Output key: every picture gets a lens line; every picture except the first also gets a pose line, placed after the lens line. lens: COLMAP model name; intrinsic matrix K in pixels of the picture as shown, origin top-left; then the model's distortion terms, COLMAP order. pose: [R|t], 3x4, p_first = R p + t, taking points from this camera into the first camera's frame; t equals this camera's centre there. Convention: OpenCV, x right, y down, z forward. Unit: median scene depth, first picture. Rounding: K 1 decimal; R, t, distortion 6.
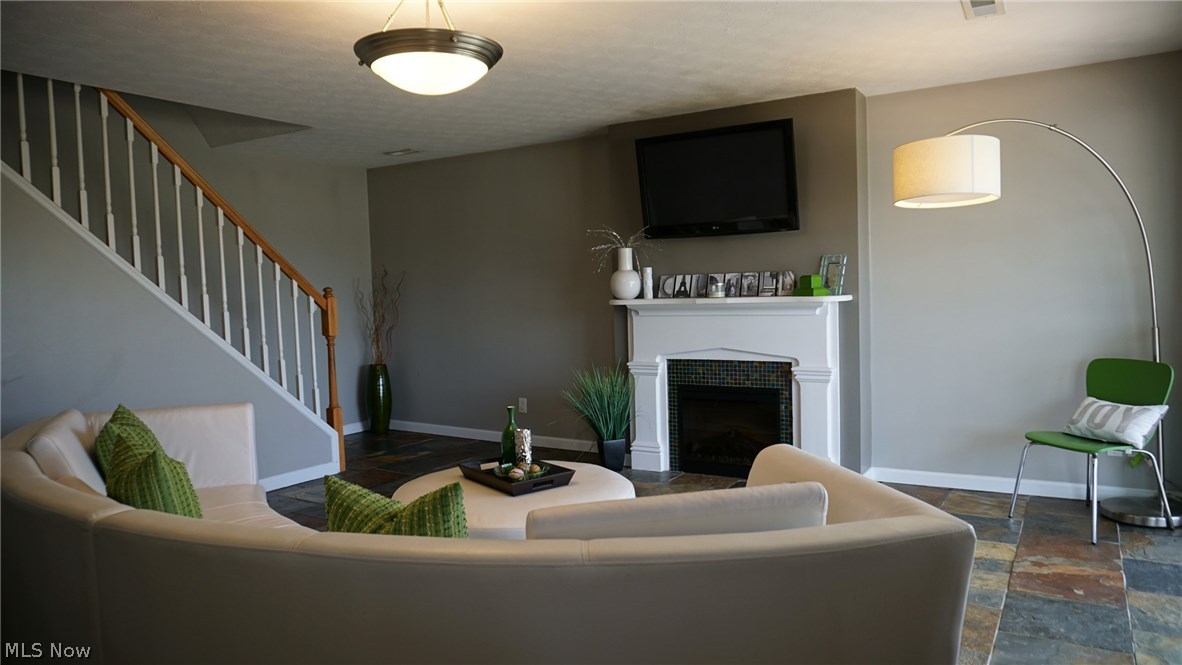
lens RADIAL K [[799.6, 0, 588.9], [0, 799.6, 328.5], [0, 0, 1]] dist [-0.046434, 0.035016]
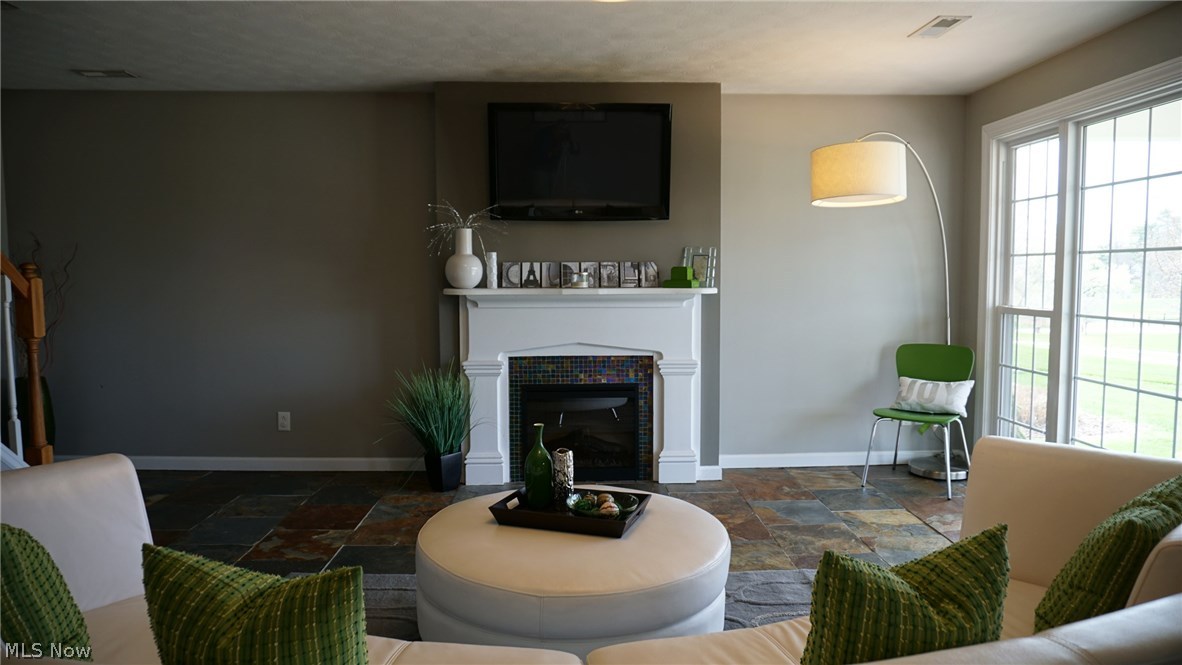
lens RADIAL K [[799.6, 0, 591.2], [0, 799.6, 334.2], [0, 0, 1]] dist [-0.046434, 0.035016]
pose [[0.823952, -0.016662, 0.566415, -0.344979], [0.008358, 0.999816, 0.017253, -0.001359], [-0.566598, -0.009482, 0.823940, 0.230257]]
